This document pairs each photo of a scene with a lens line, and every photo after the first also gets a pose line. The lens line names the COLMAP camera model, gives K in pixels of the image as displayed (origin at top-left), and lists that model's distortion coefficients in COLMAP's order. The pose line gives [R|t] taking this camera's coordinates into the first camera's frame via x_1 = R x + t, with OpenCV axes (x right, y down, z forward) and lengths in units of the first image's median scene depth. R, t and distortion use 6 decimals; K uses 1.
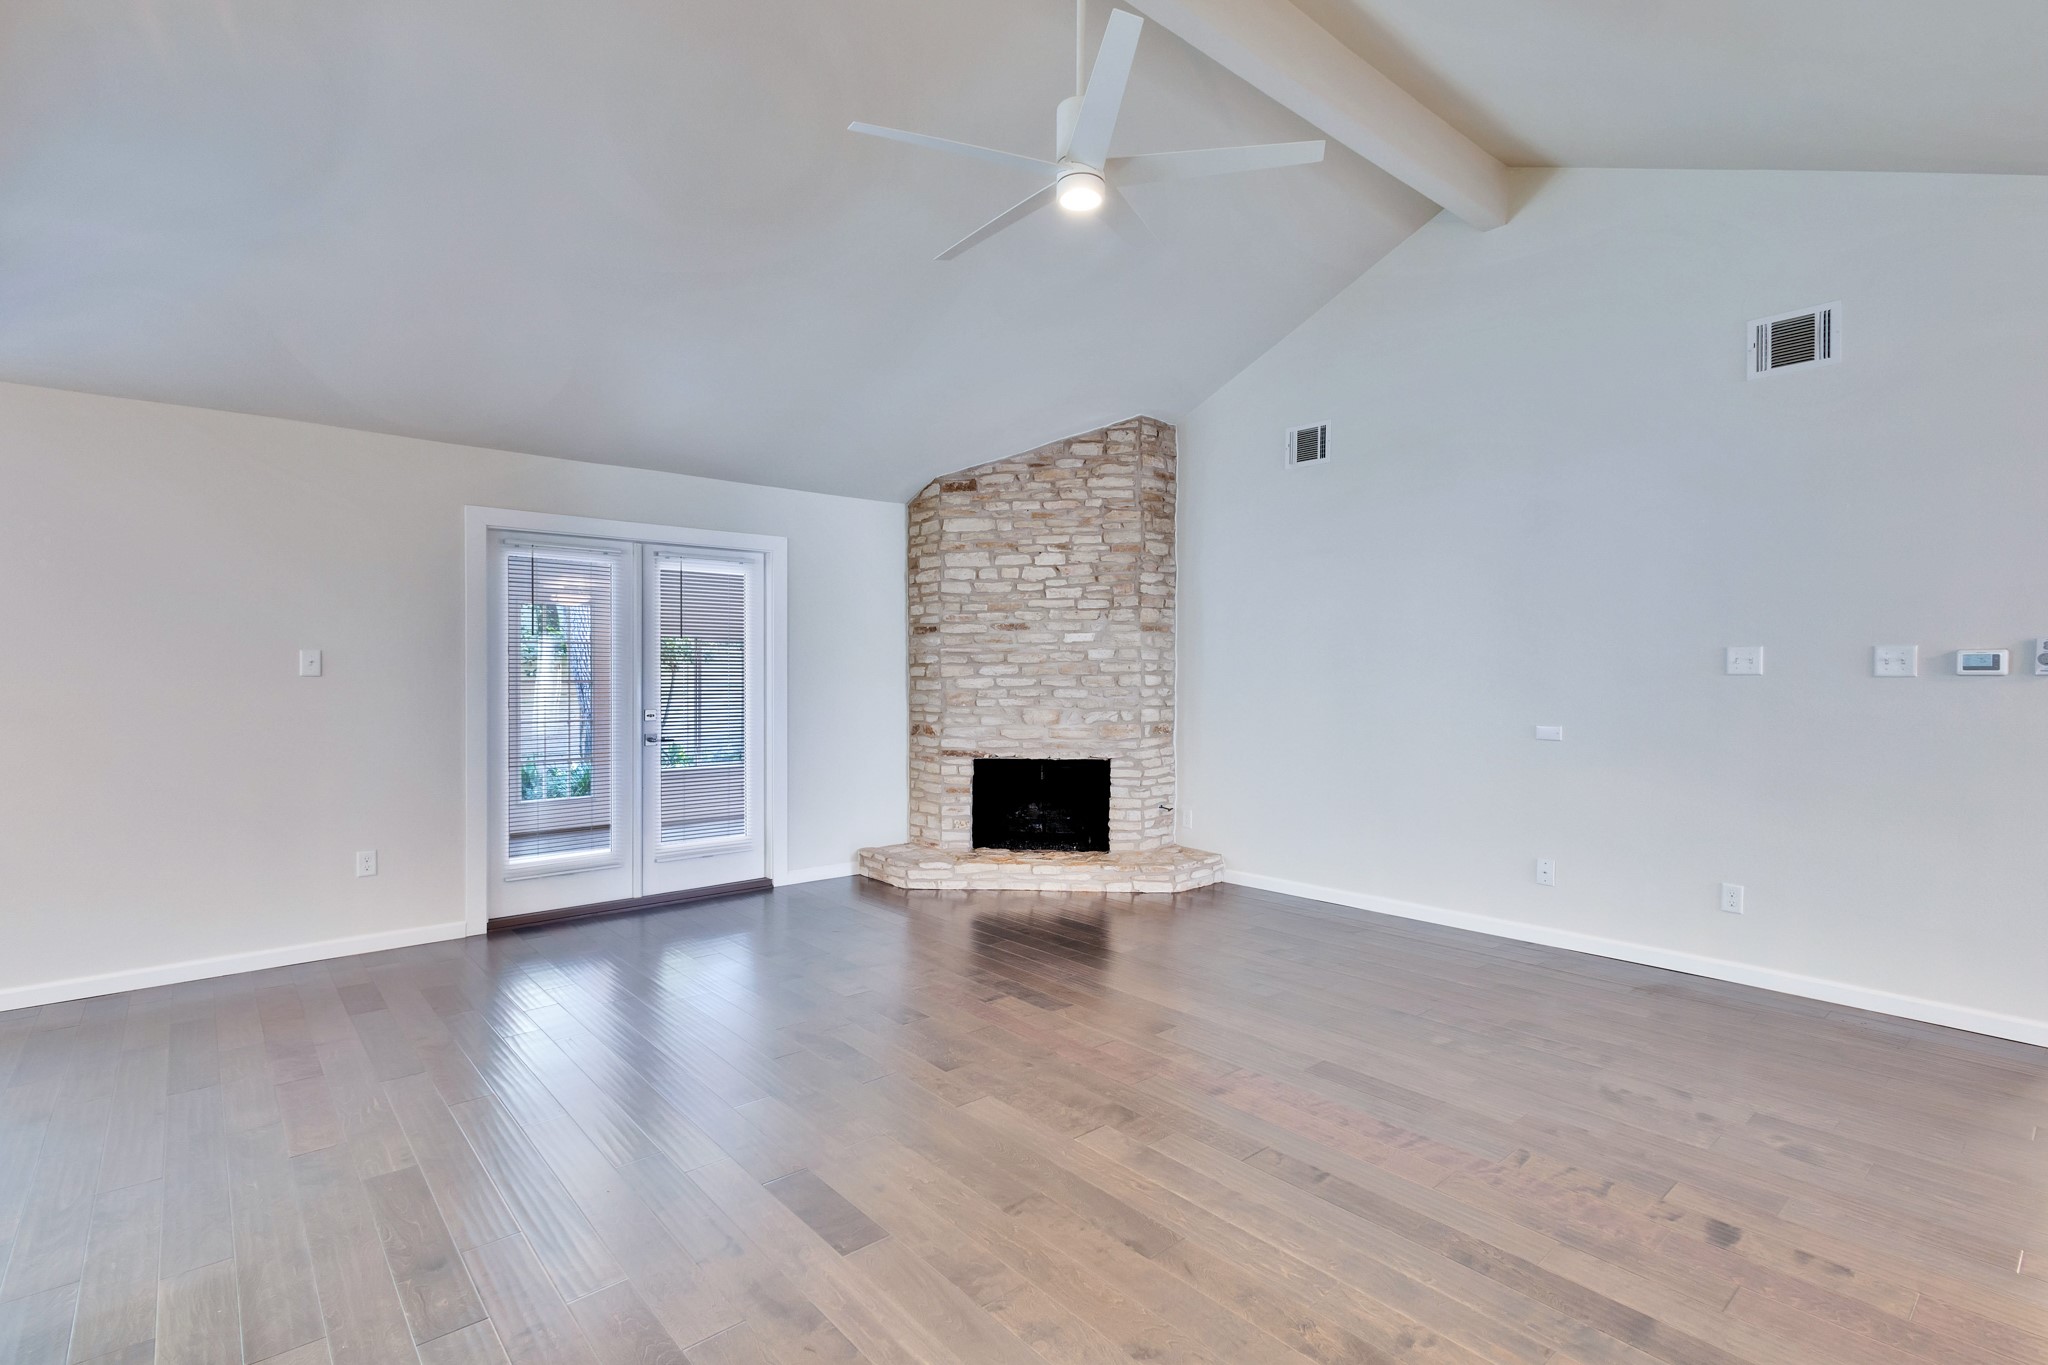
lens RADIAL K [[950.6, 0, 1017.8], [0, 950.6, 682.3], [0, 0, 1]] dist [0.004648, -0.000164]
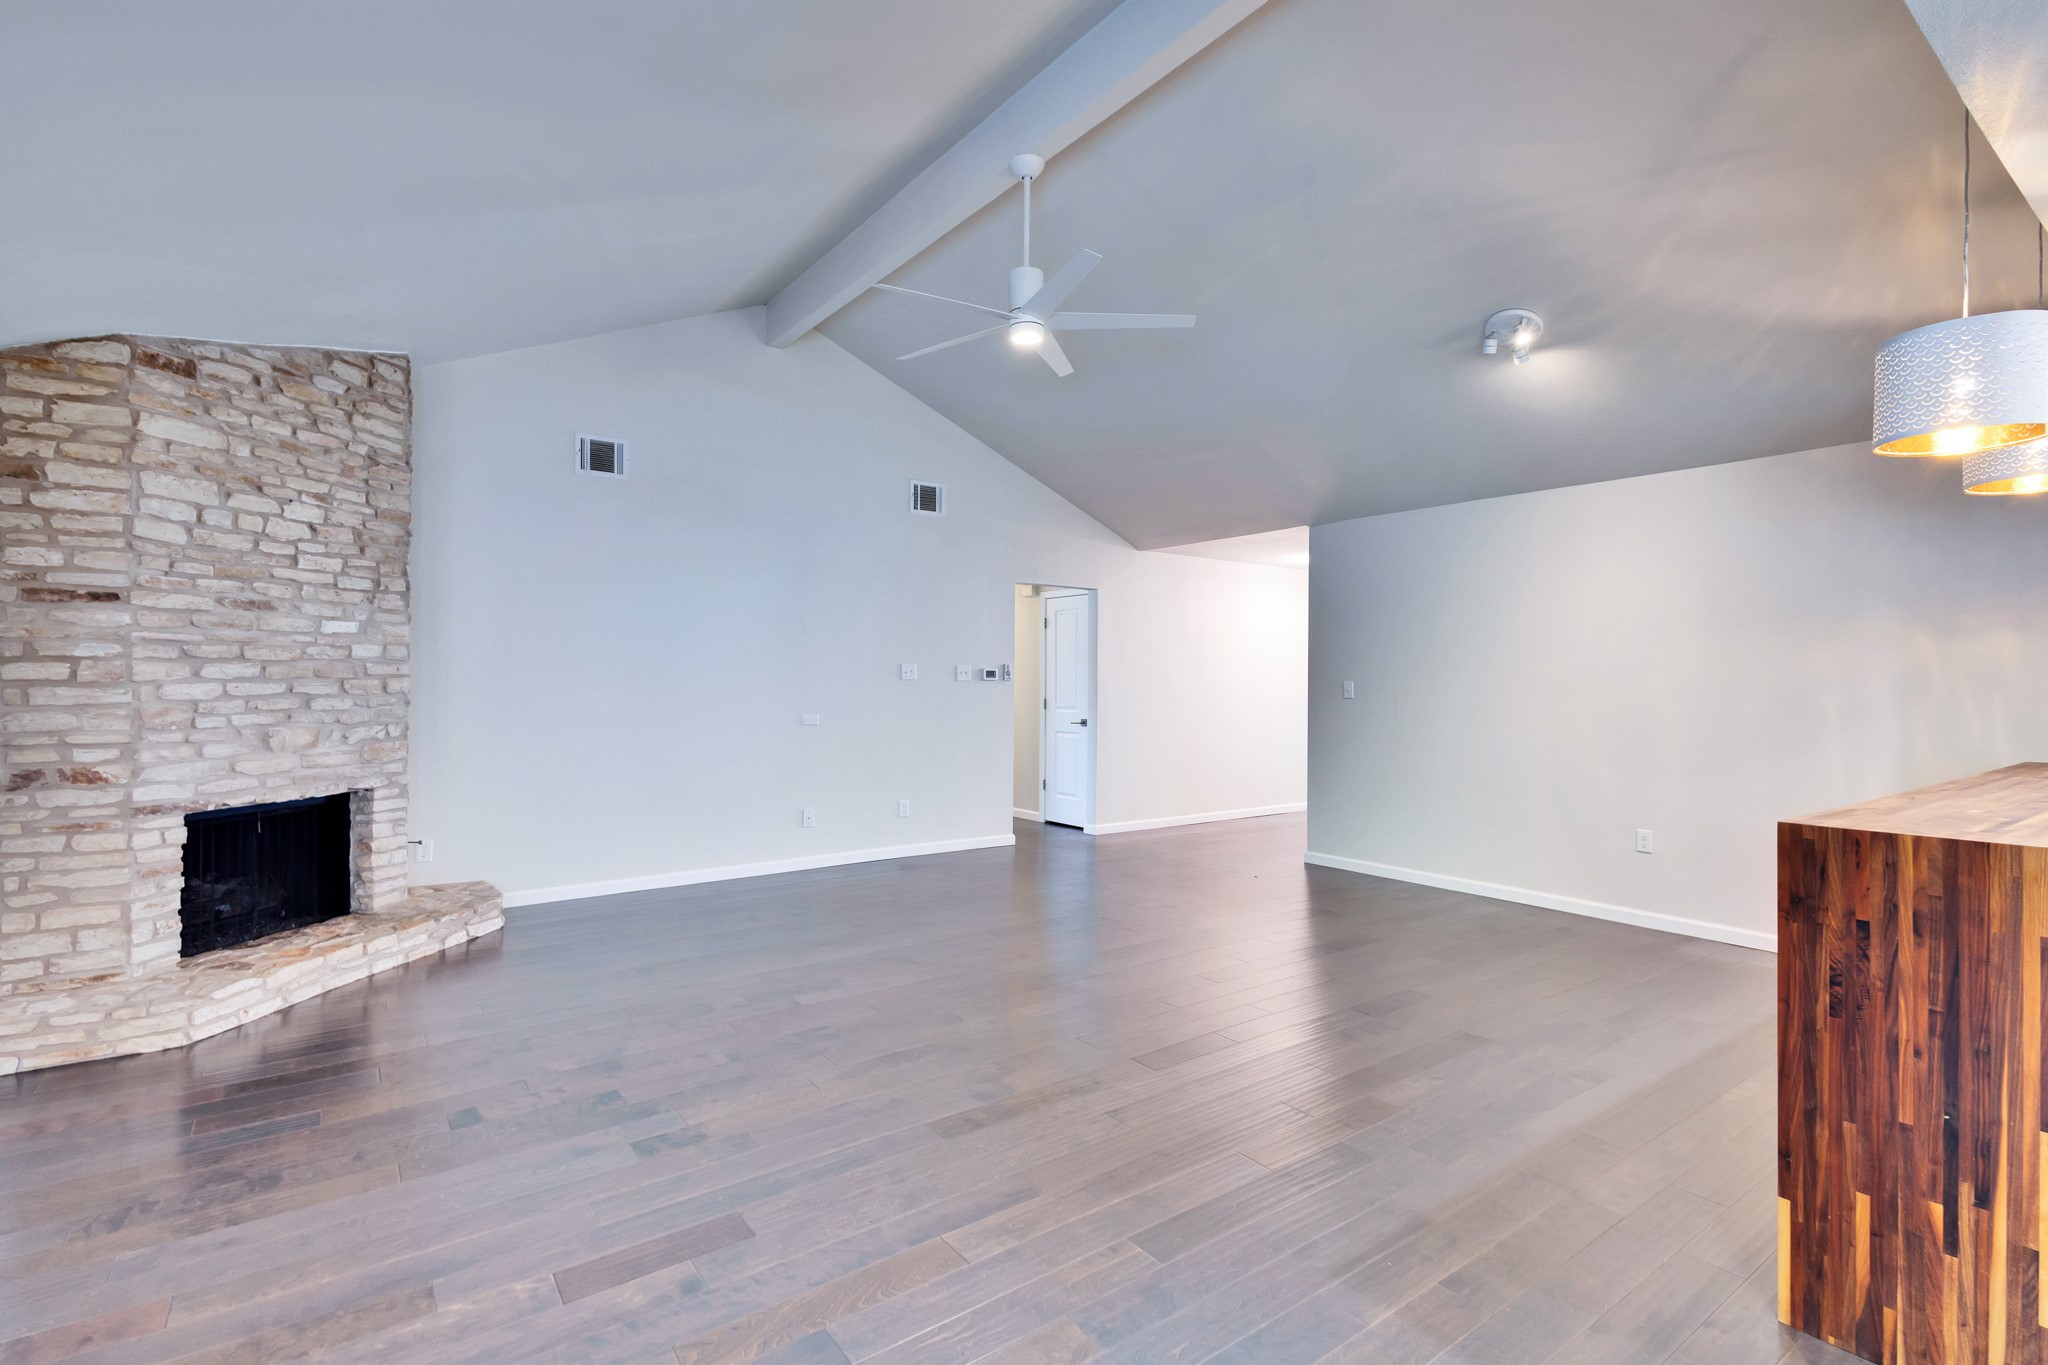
lens RADIAL K [[950.6, 0, 1012.8], [0, 950.6, 681.0], [0, 0, 1]] dist [0.004648, -0.000164]
pose [[0.091221, -0.000593, 0.995831, -0.616346], [0.005354, 0.999986, 0.000105, -0.002957], [-0.995816, 0.005322, 0.091223, 0.417025]]
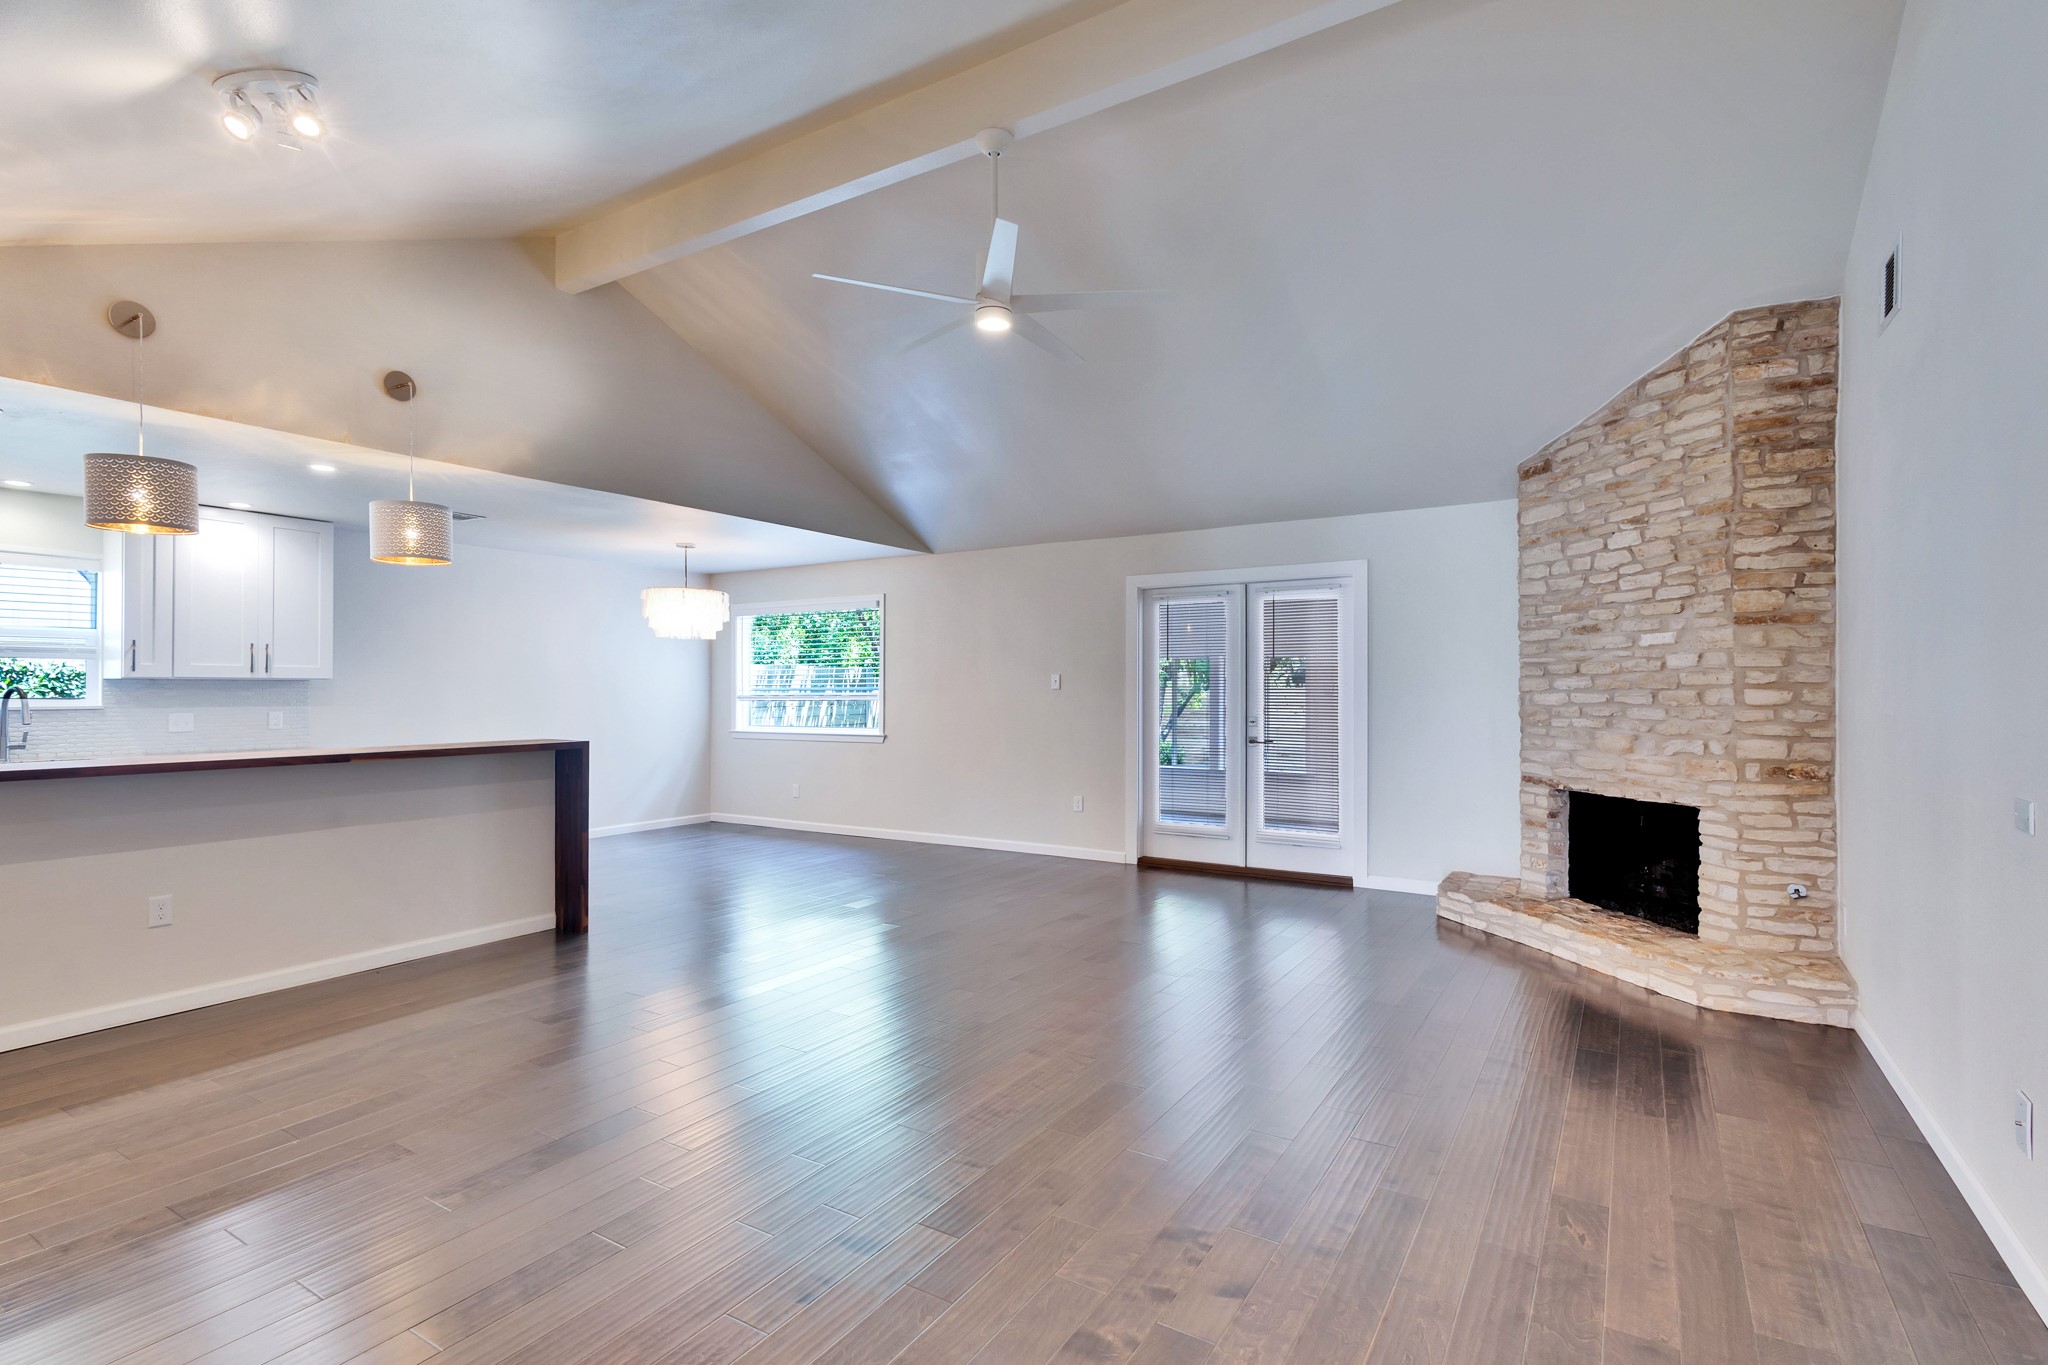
lens RADIAL K [[950.6, 0, 1033.9], [0, 950.6, 683.1], [0, 0, 1]] dist [0.004648, -0.000164]
pose [[0.311938, -0.006429, -0.950081, 0.619436], [-0.009327, 0.999908, -0.009829, -0.000478], [0.950057, 0.011927, 0.311849, 0.303017]]
